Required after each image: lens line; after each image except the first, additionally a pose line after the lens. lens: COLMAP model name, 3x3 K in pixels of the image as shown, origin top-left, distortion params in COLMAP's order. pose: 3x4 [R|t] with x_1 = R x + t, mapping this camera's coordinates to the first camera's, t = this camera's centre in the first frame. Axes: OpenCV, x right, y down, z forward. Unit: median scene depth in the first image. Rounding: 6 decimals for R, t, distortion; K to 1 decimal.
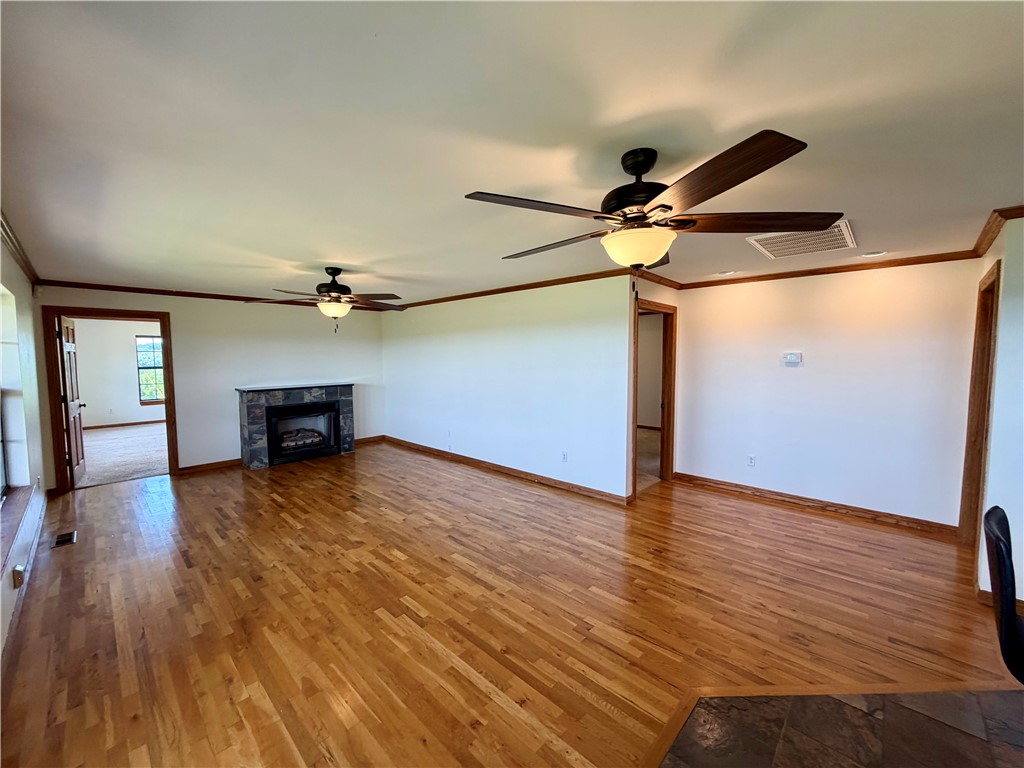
lens RADIAL K [[408.1, 0, 512.0], [0, 408.1, 384.0], [0, 0, 1]] dist [-0.000061, -0.000052]
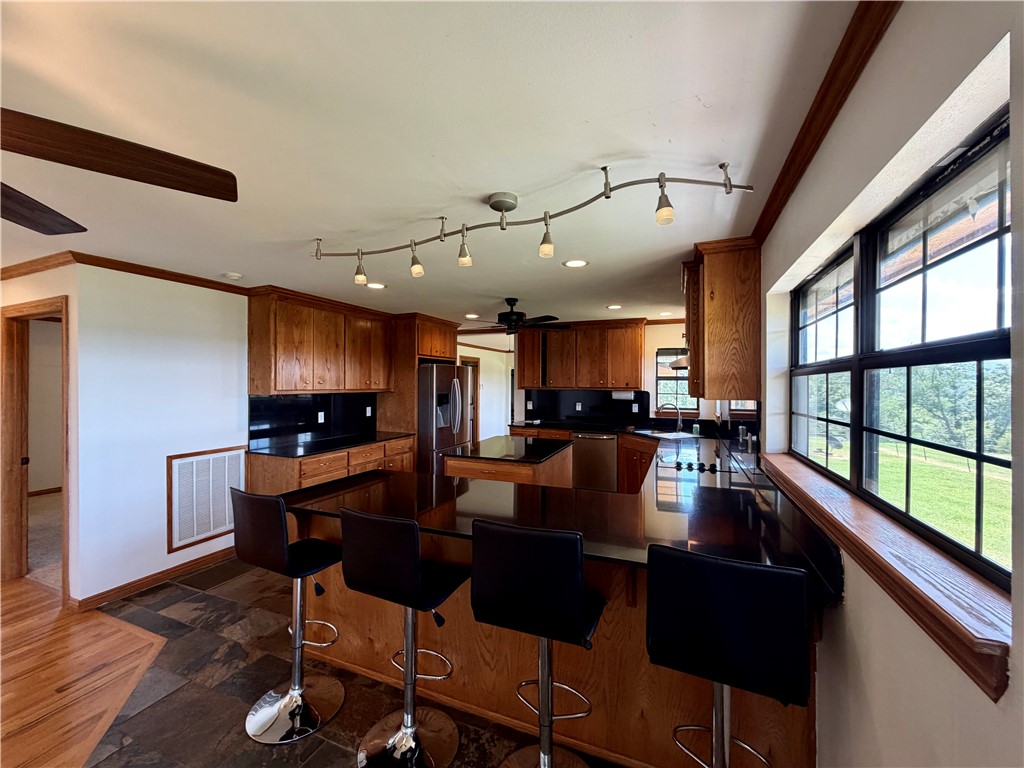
lens RADIAL K [[408.1, 0, 512.0], [0, 408.1, 384.0], [0, 0, 1]] dist [-0.000061, -0.000052]
pose [[-0.357429, -0.003067, 0.933935, -0.161020], [0.063130, 0.997628, 0.027437, -0.012665], [-0.931804, 0.068766, -0.356387, 0.182634]]
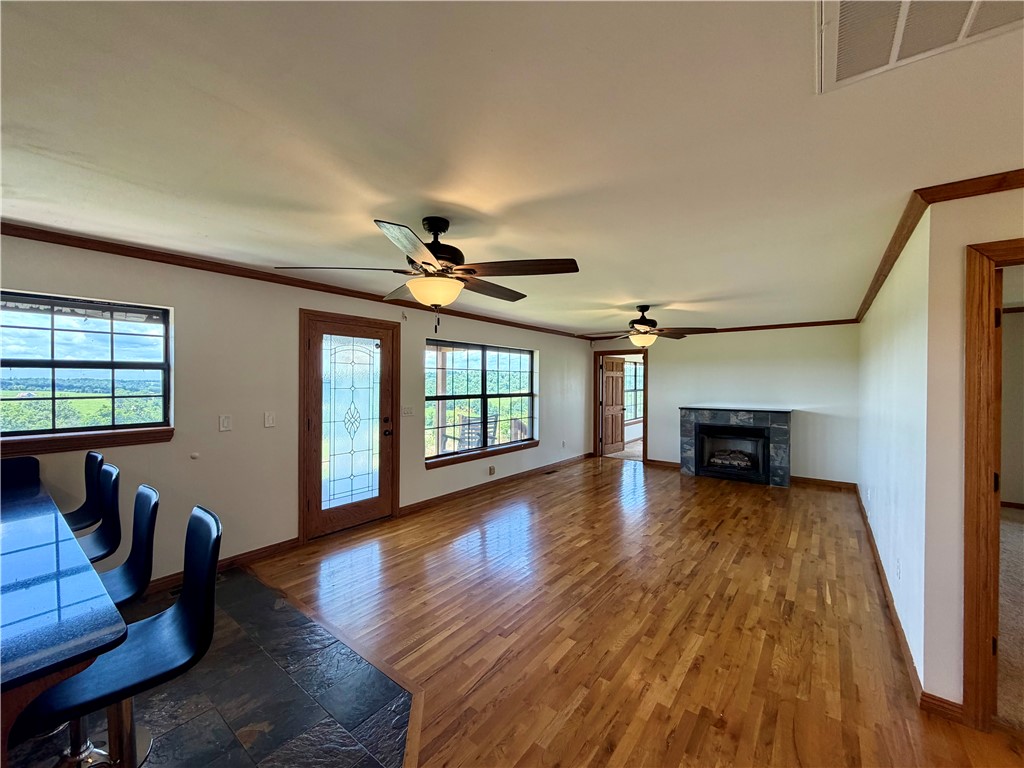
lens RADIAL K [[408.1, 0, 512.0], [0, 408.1, 384.0], [0, 0, 1]] dist [-0.000061, -0.000052]
pose [[0.106765, 0.012988, -0.994199, 0.707972], [-0.074612, 0.997200, 0.005015, -0.031718], [0.991481, 0.073643, 0.107435, 0.497659]]
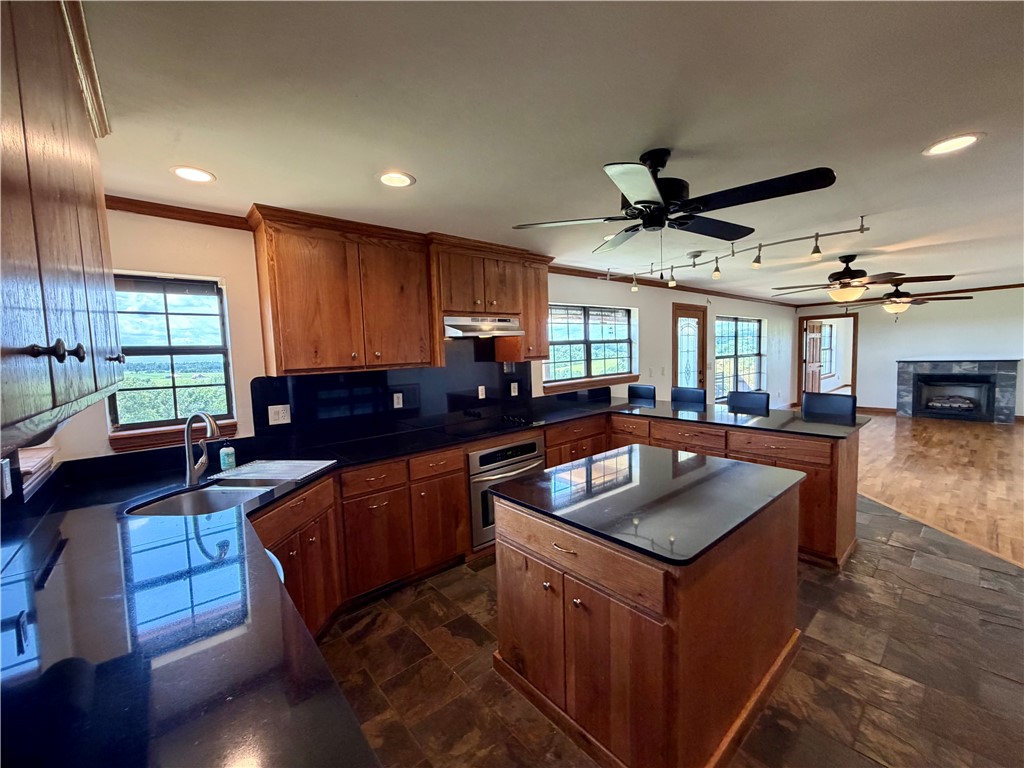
lens RADIAL K [[408.1, 0, 512.0], [0, 408.1, 384.0], [0, 0, 1]] dist [-0.000061, -0.000052]
pose [[-0.103725, 0.085814, -0.990897, 1.303894], [-0.035499, 0.995317, 0.089912, 0.021668], [0.993972, 0.044502, -0.100193, -0.306567]]
